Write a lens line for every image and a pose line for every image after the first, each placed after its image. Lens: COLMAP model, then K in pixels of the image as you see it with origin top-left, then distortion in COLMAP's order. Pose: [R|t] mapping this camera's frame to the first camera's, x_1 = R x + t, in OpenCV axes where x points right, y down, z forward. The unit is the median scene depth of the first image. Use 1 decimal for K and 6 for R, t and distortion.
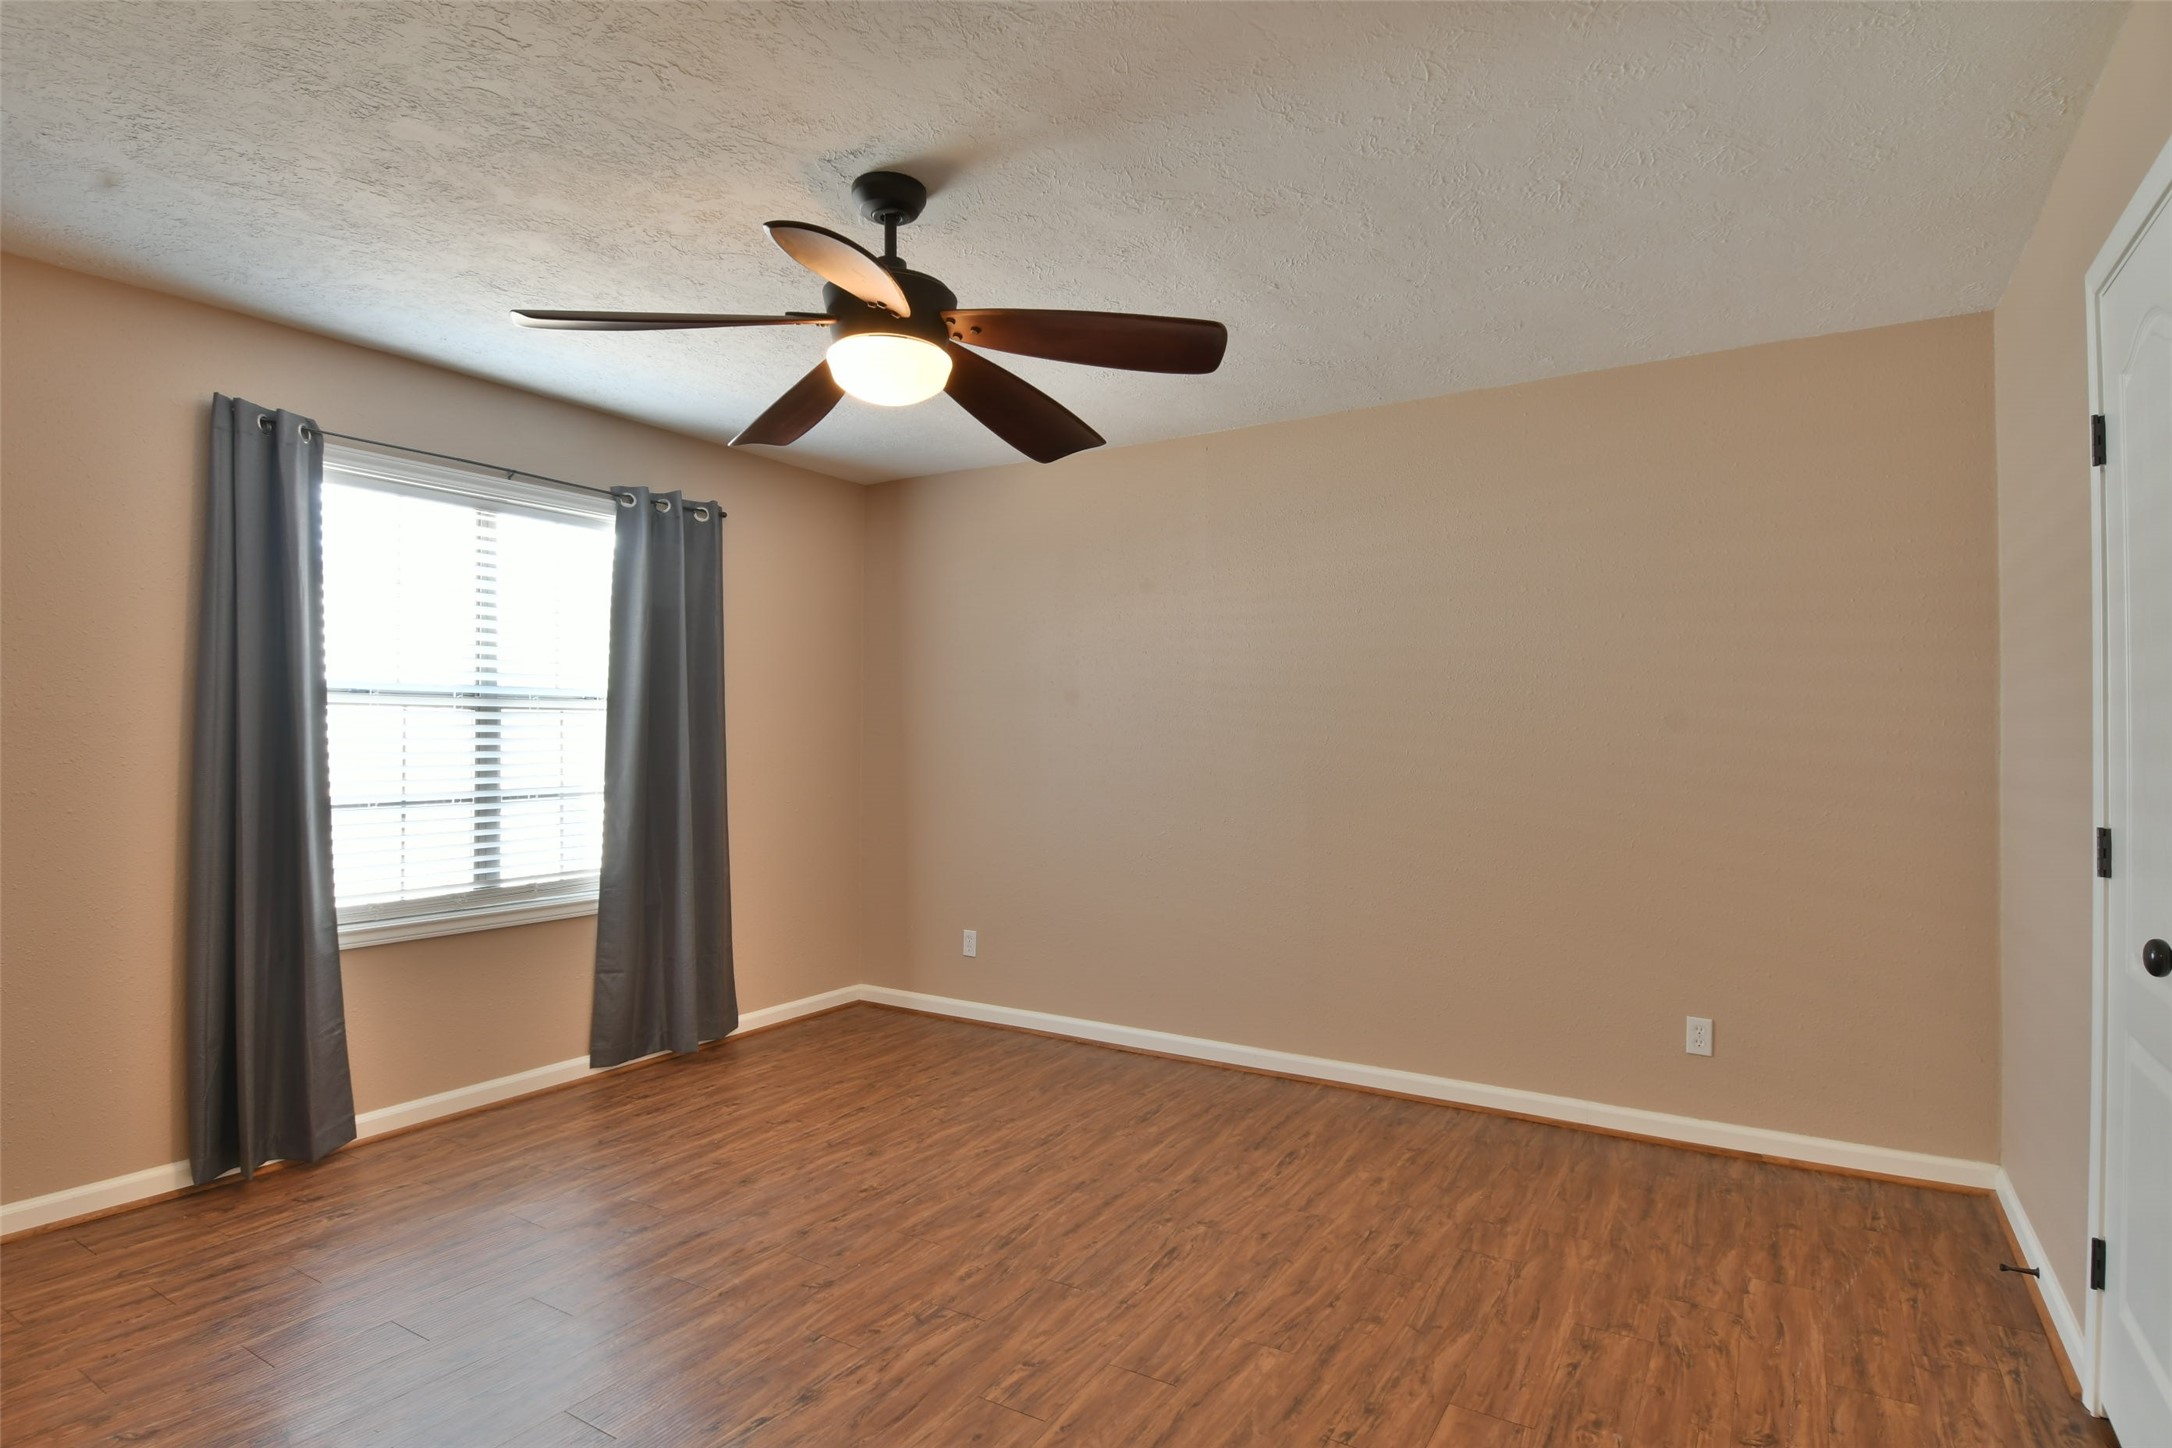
lens RADIAL K [[1143.1, 0, 1085.0], [0, 1143.1, 735.5], [0, 0, 1]] dist [0.003955, -0.002253]
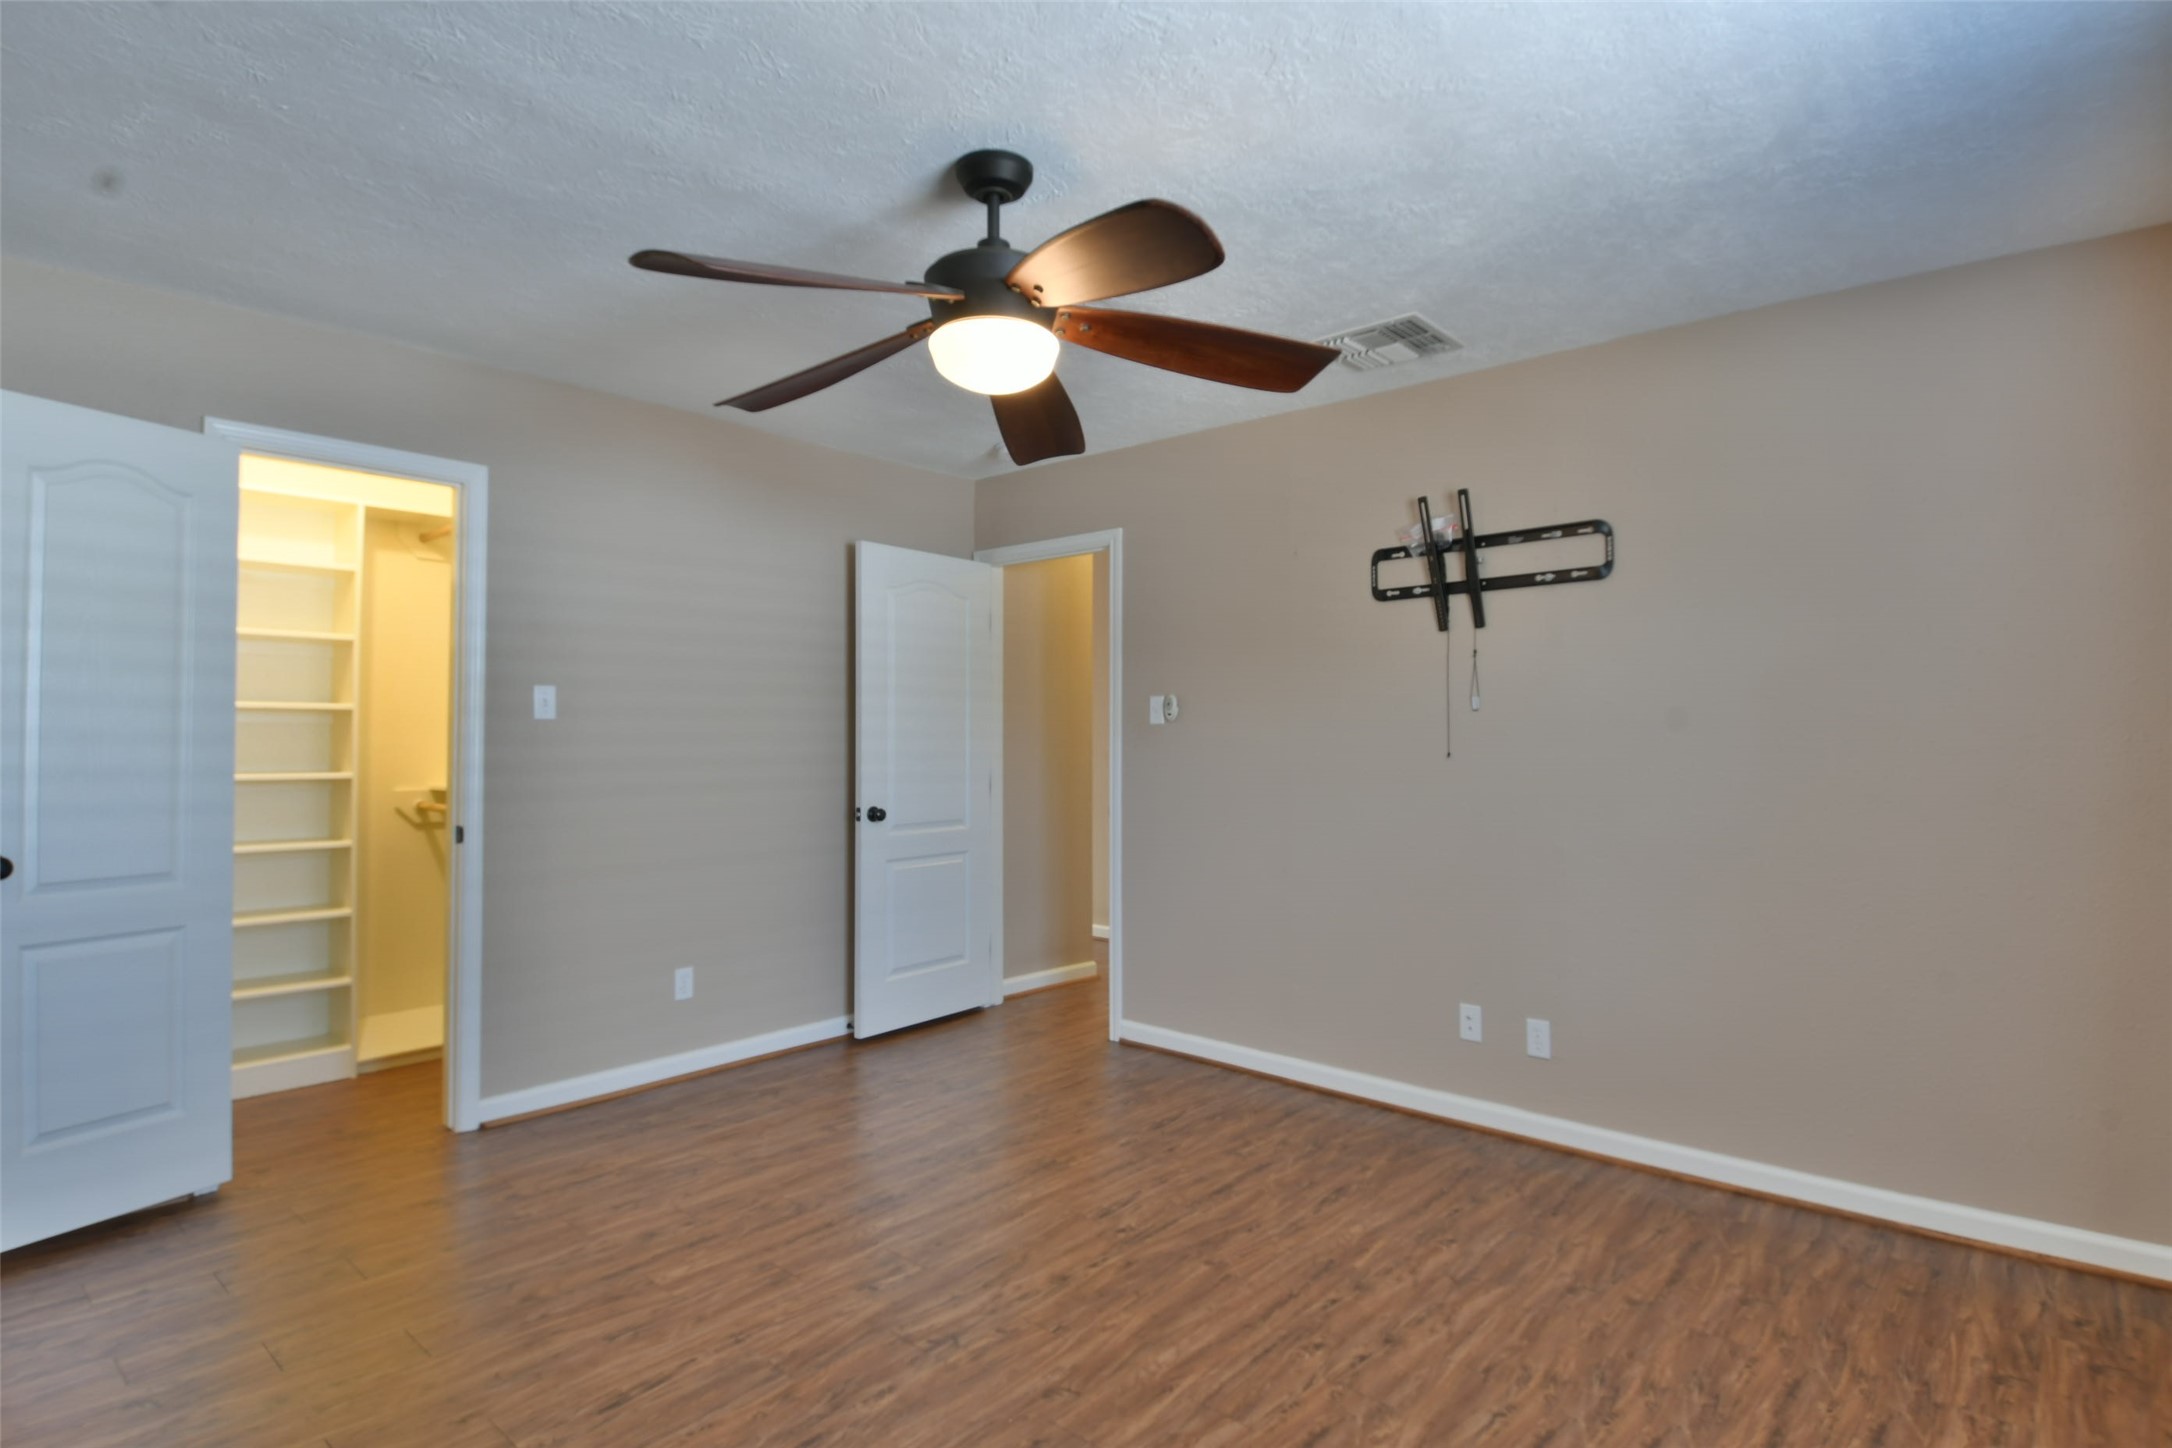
lens RADIAL K [[1143.1, 0, 1089.9], [0, 1143.1, 719.2], [0, 0, 1]] dist [0.003955, -0.002253]
pose [[-0.985879, -0.000451, 0.167460, -0.420805], [-0.002552, 0.999921, -0.012332, -0.001947], [-0.167441, -0.012585, -0.985802, 1.948875]]
